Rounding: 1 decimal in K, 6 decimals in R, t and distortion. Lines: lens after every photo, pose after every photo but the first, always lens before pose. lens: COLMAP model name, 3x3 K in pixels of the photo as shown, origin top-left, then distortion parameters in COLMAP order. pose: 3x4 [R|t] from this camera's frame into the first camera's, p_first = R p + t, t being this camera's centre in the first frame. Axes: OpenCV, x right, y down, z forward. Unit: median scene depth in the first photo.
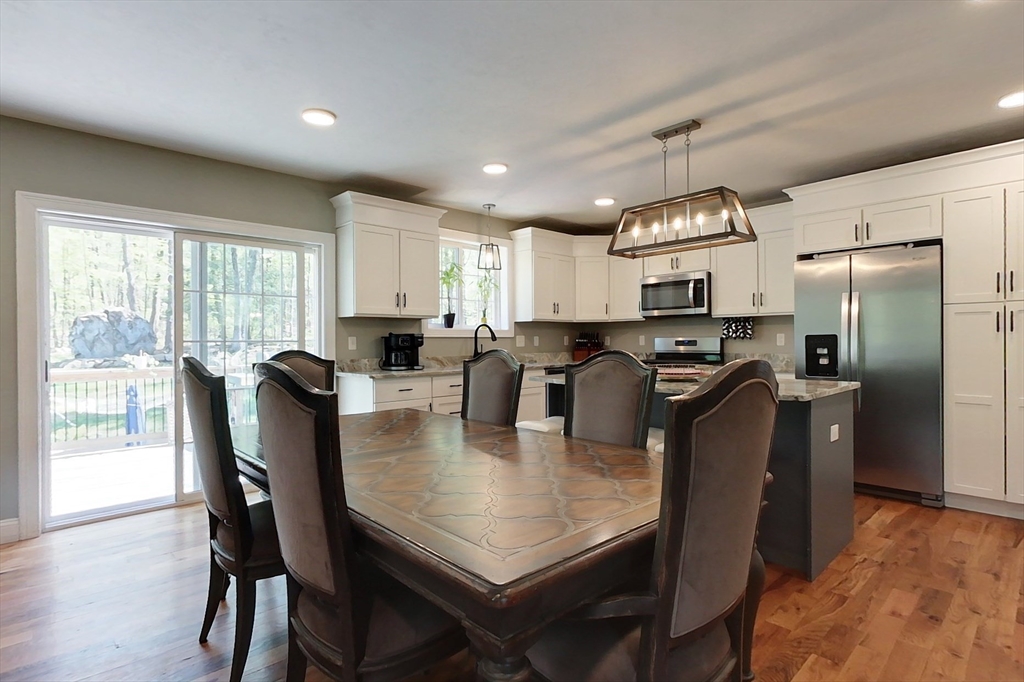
lens RADIAL K [[519.9, 0, 511.6], [0, 519.9, 340.7], [0, 0, 1]] dist [0.001074, -0.000516]
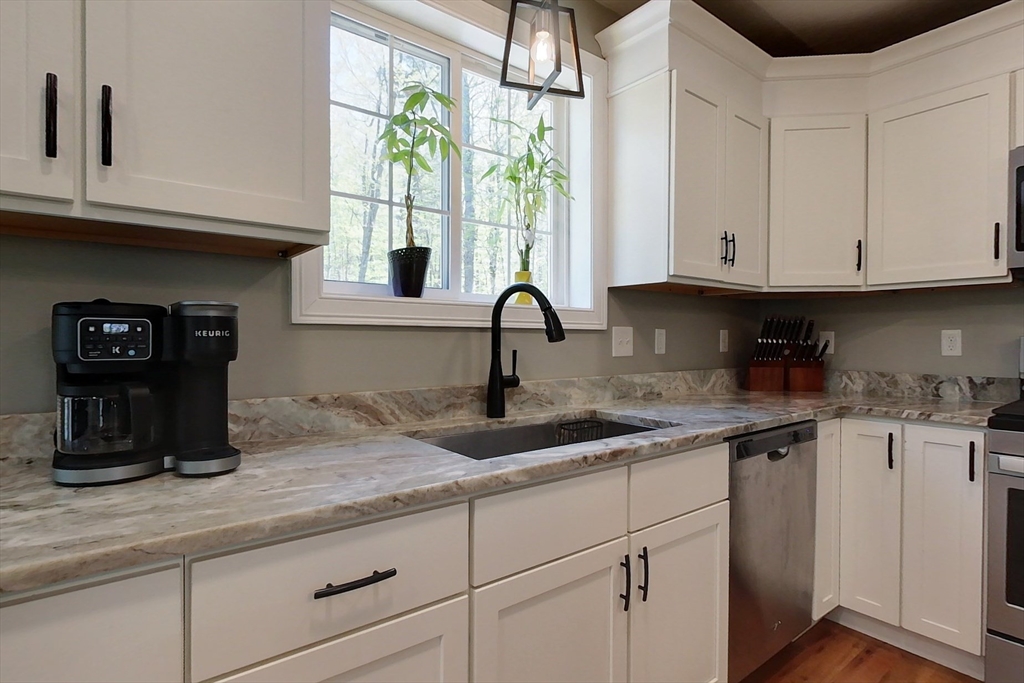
lens RADIAL K [[519.9, 0, 510.6], [0, 519.9, 340.7], [0, 0, 1]] dist [0.001074, -0.000516]
pose [[0.996171, 0.011428, -0.086672, -0.033764], [-0.010923, 0.999920, 0.006301, -0.000924], [0.086737, -0.005330, 0.996217, 0.704004]]
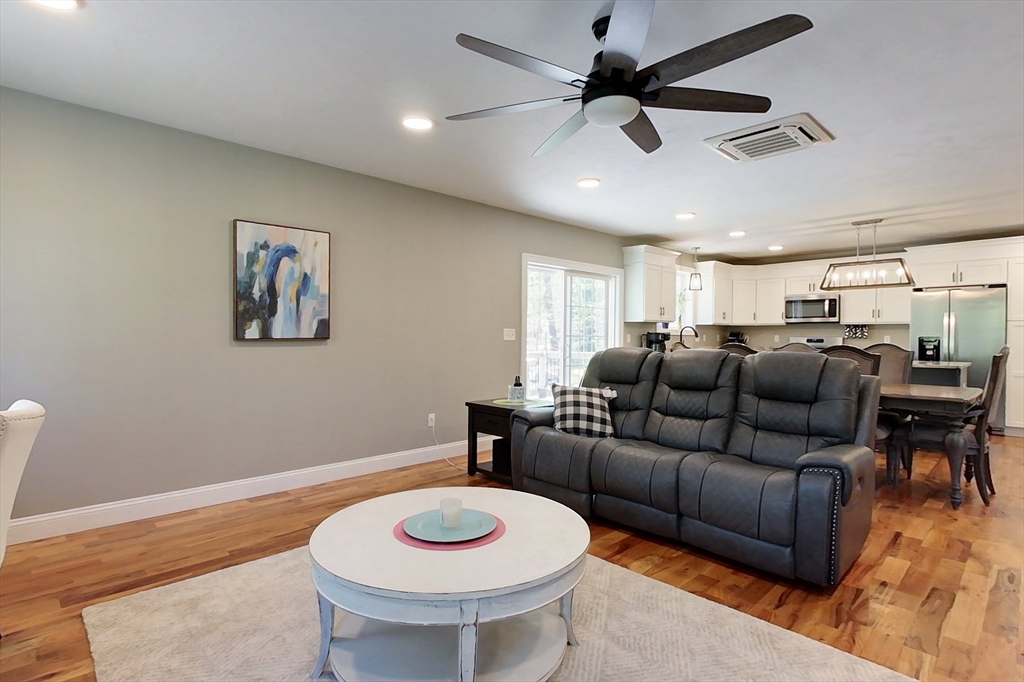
lens RADIAL K [[519.9, 0, 511.0], [0, 519.9, 342.5], [0, 0, 1]] dist [0.001074, -0.000516]
pose [[0.999553, 0.012789, 0.027021, -0.610517], [-0.013146, 0.999828, 0.013103, 0.001799], [-0.026849, -0.013453, 0.999549, -0.491113]]
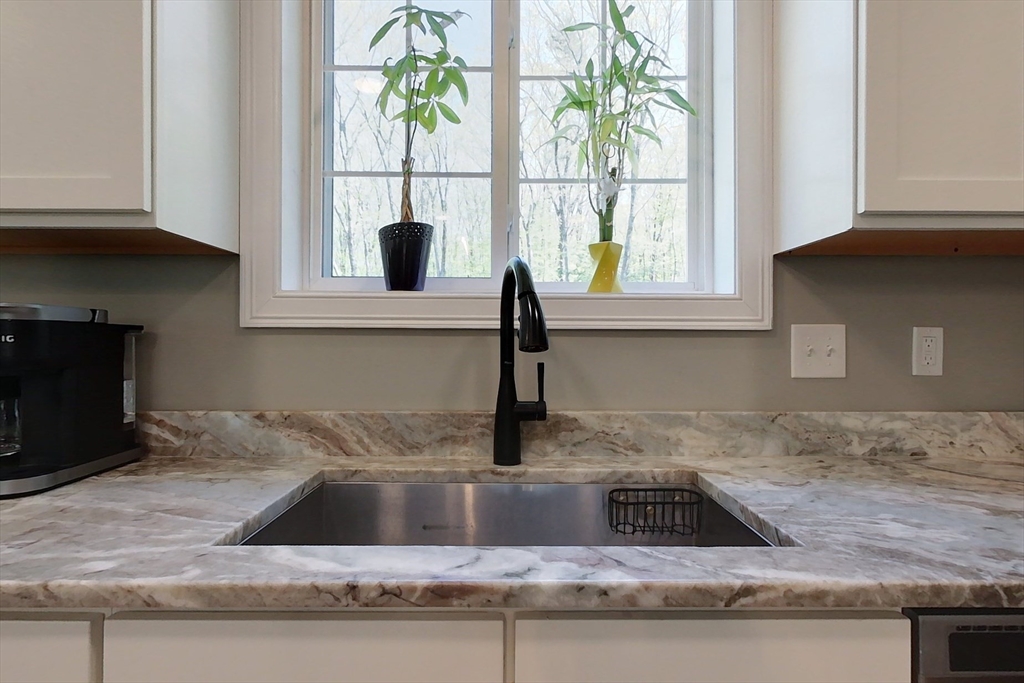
lens RADIAL K [[519.9, 0, 514.2], [0, 519.9, 340.5], [0, 0, 1]] dist [0.001074, -0.000516]
pose [[0.736900, 0.008193, -0.675952, 0.075465], [-0.008856, 0.999958, 0.002466, -0.002654], [0.675944, 0.004169, 0.736941, 0.865261]]
